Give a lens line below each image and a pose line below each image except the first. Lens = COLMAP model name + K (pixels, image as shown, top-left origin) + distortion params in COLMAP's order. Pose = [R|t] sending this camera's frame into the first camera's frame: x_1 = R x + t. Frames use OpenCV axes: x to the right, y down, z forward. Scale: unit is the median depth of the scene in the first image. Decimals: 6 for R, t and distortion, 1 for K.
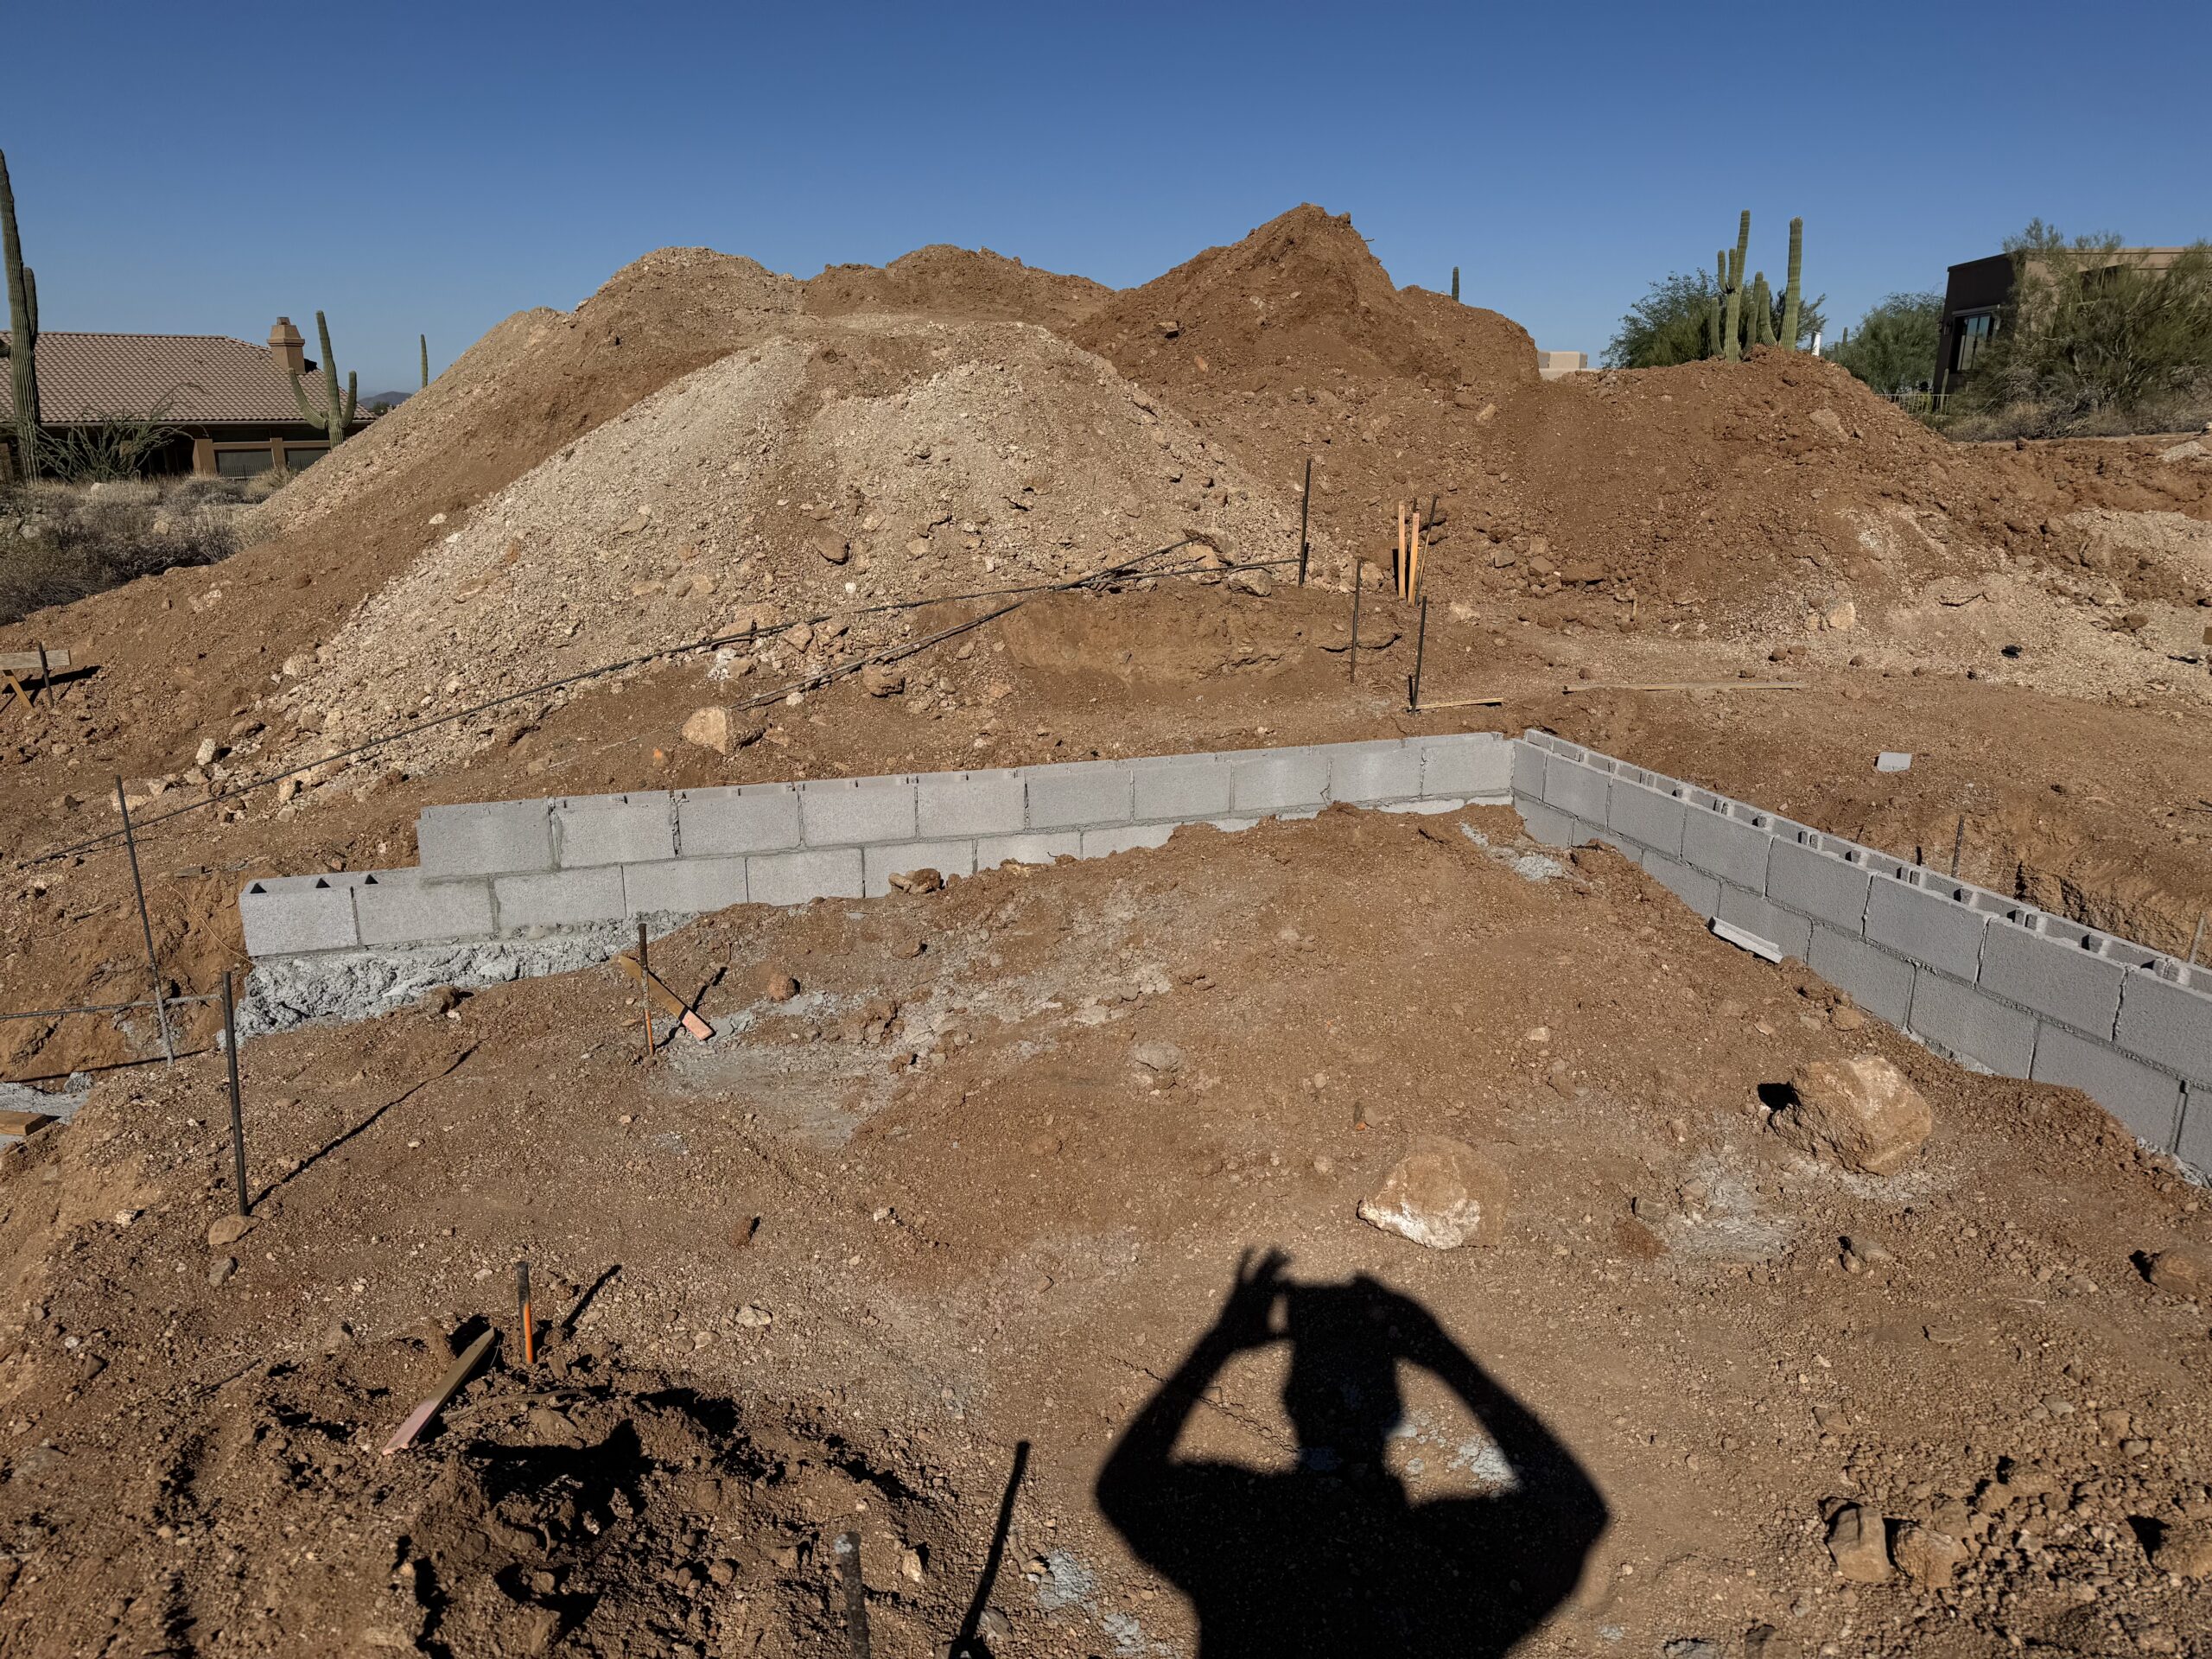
lens RADIAL K [[1532.6, 0, 1106.0], [0, 1532.6, 829.5], [0, 0, 1]] dist [-0.006427, -0.010006]
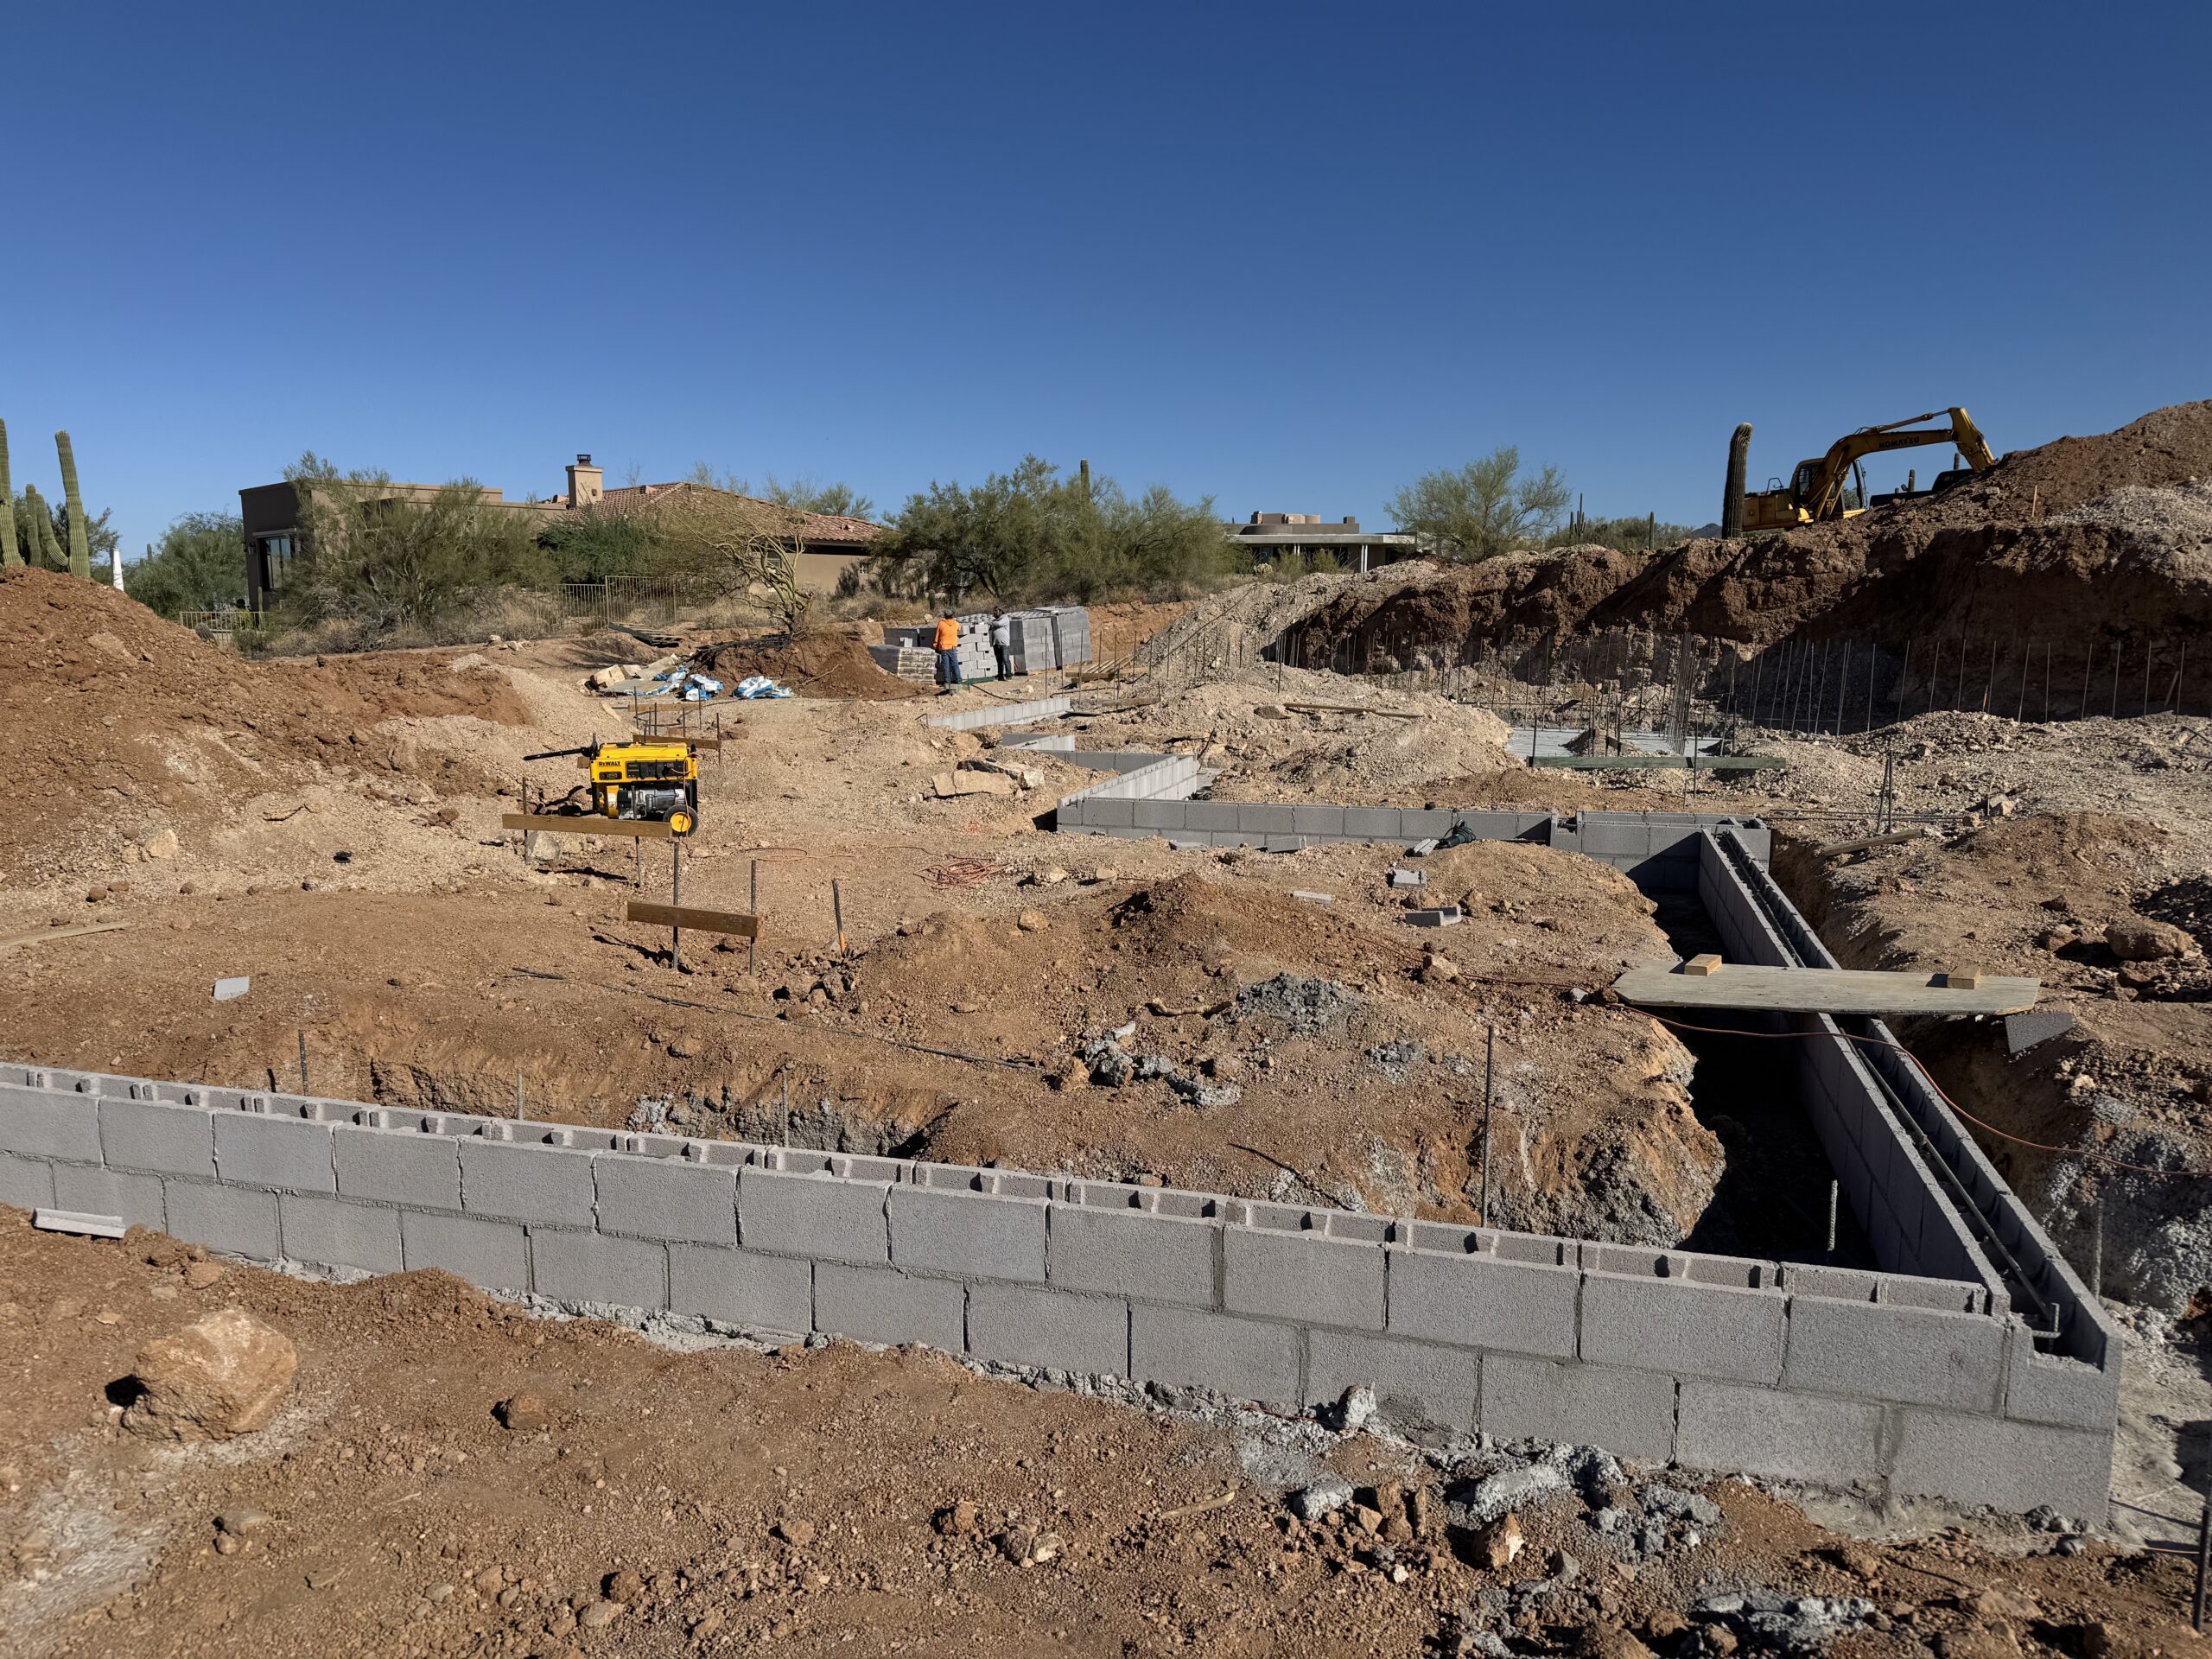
lens RADIAL K [[1532.6, 0, 1106.0], [0, 1532.6, 829.5], [0, 0, 1]] dist [-0.006427, -0.010006]
pose [[0.560021, -0.115832, 0.820341, 0.034409], [0.224150, 0.974433, -0.015431, -0.002379], [-0.797580, 0.192521, 0.571667, -0.017462]]
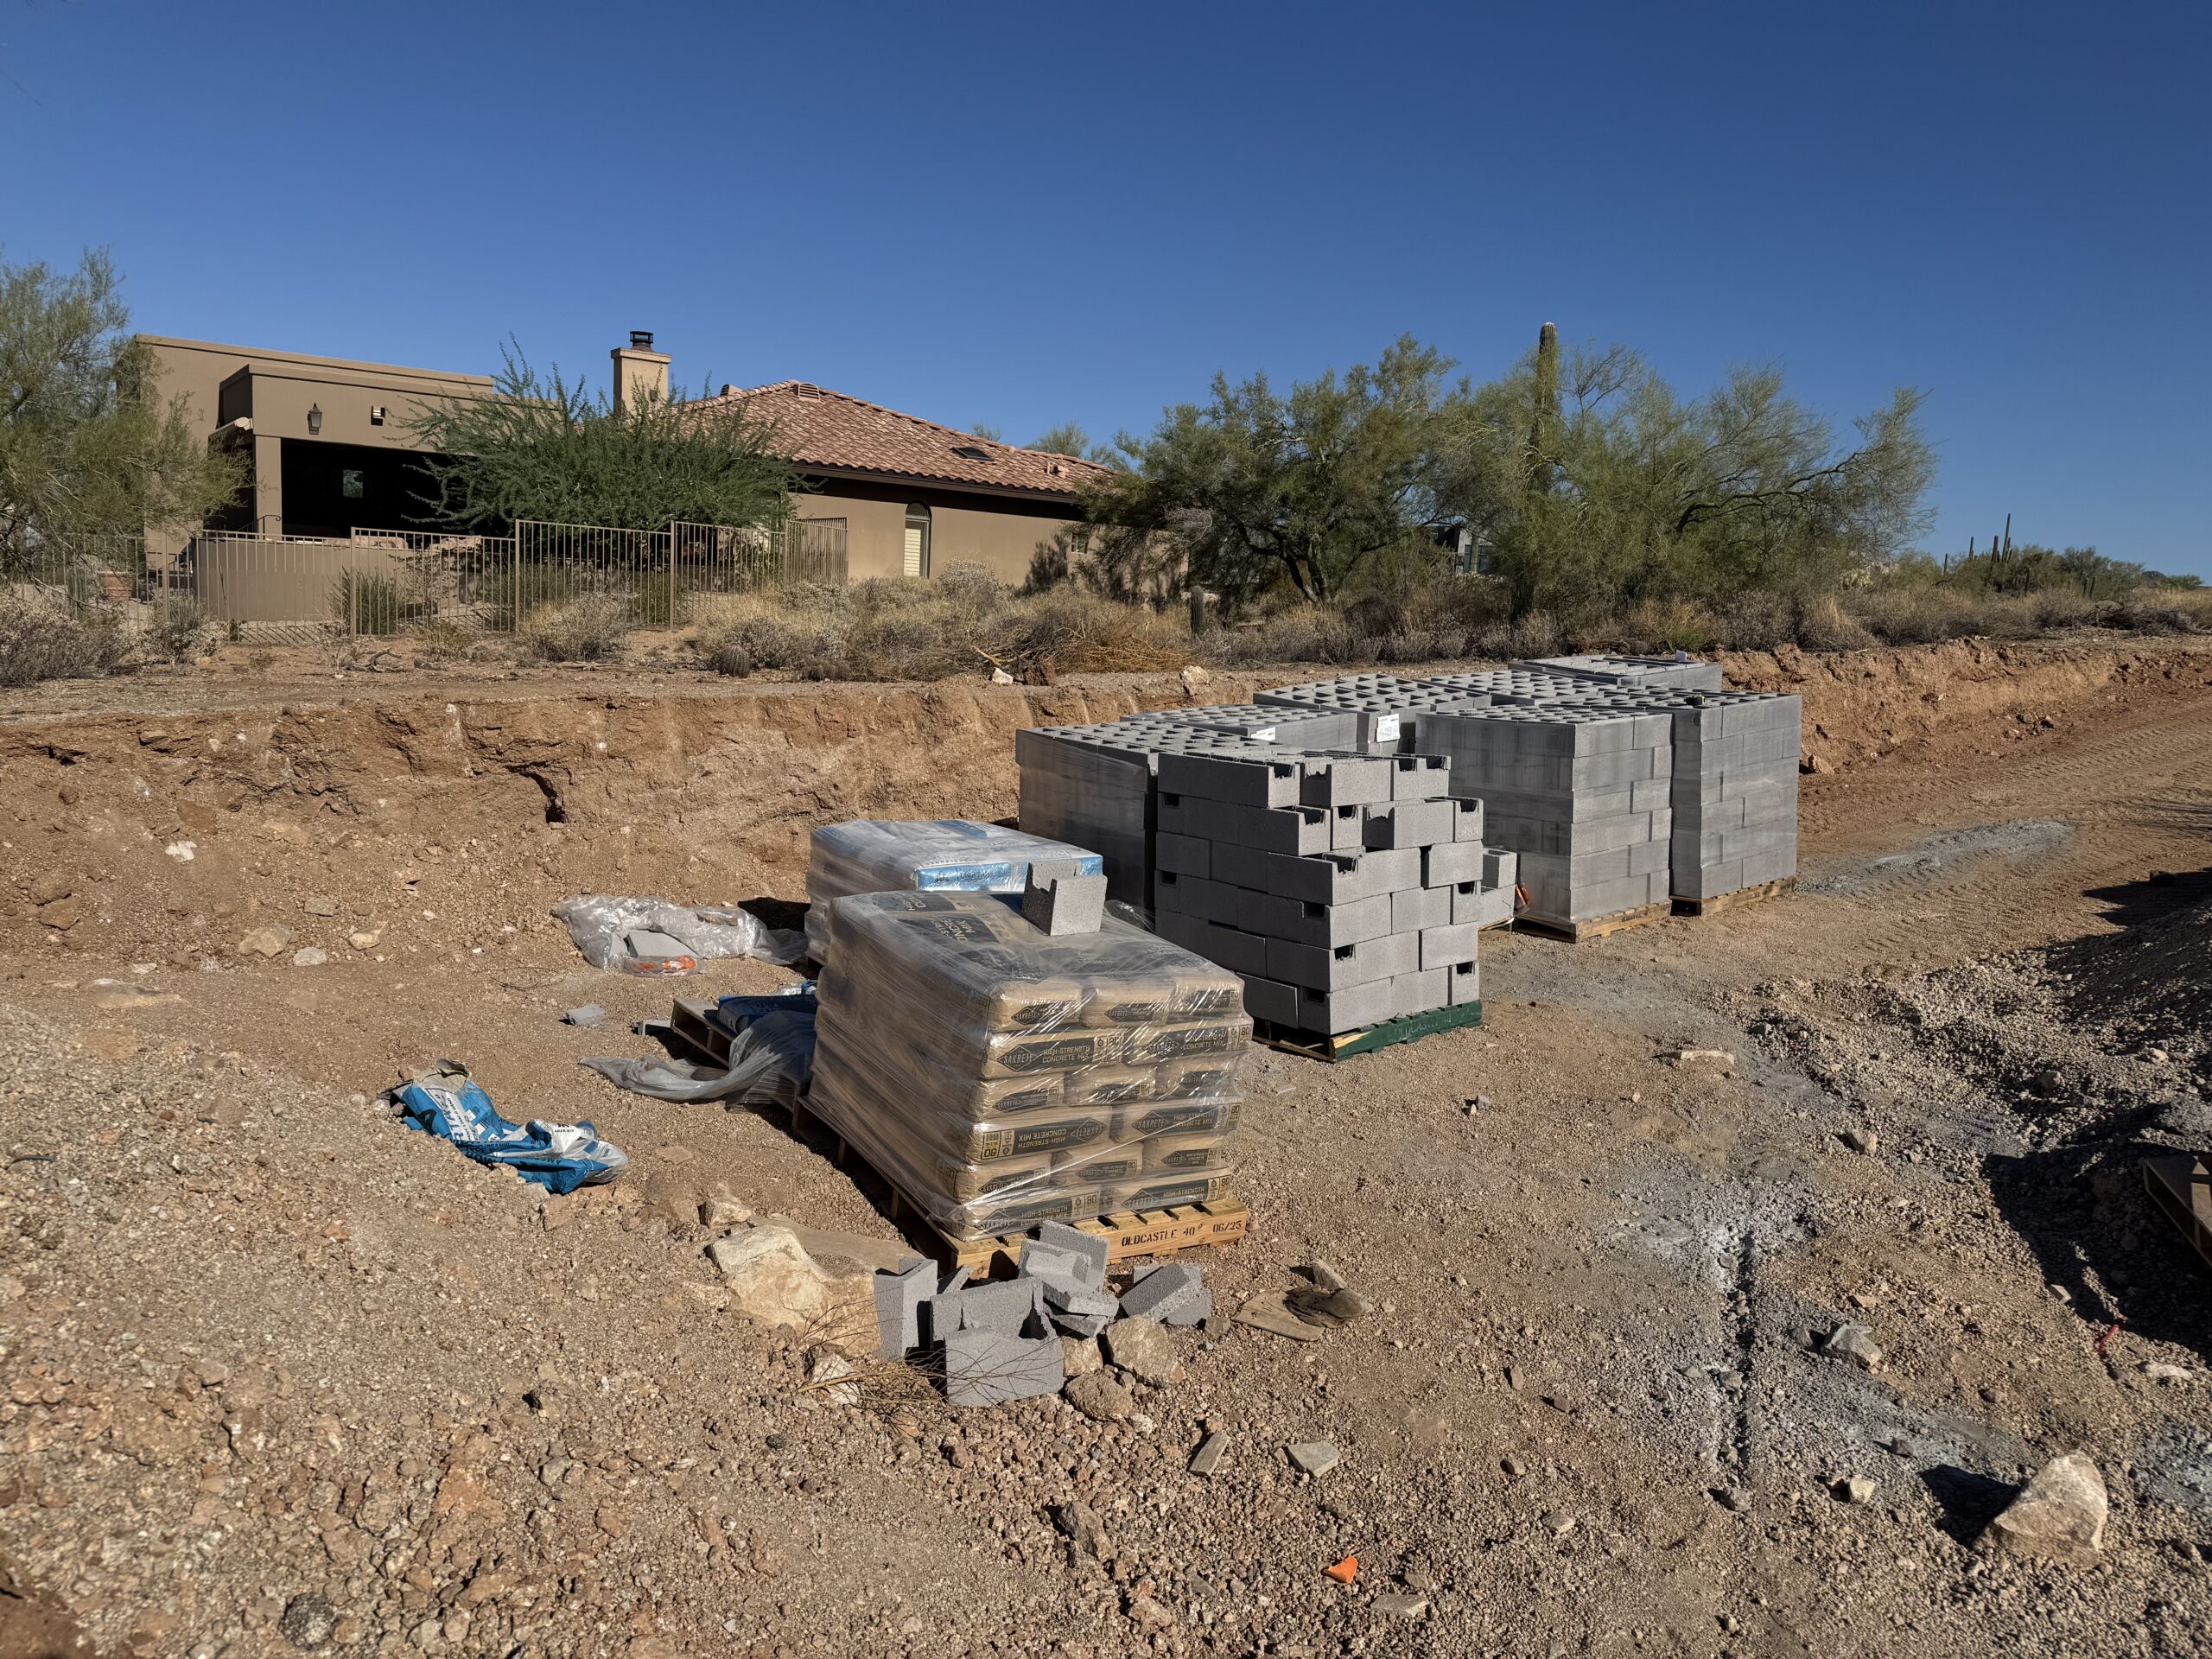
lens RADIAL K [[1532.6, 0, 1106.0], [0, 1532.6, 829.5], [0, 0, 1]] dist [-0.006427, -0.010006]
pose [[0.682545, -0.066170, 0.727842, 0.784796], [0.142228, 0.988879, -0.043475, -0.192897], [-0.716871, 0.133193, 0.684365, 0.610308]]
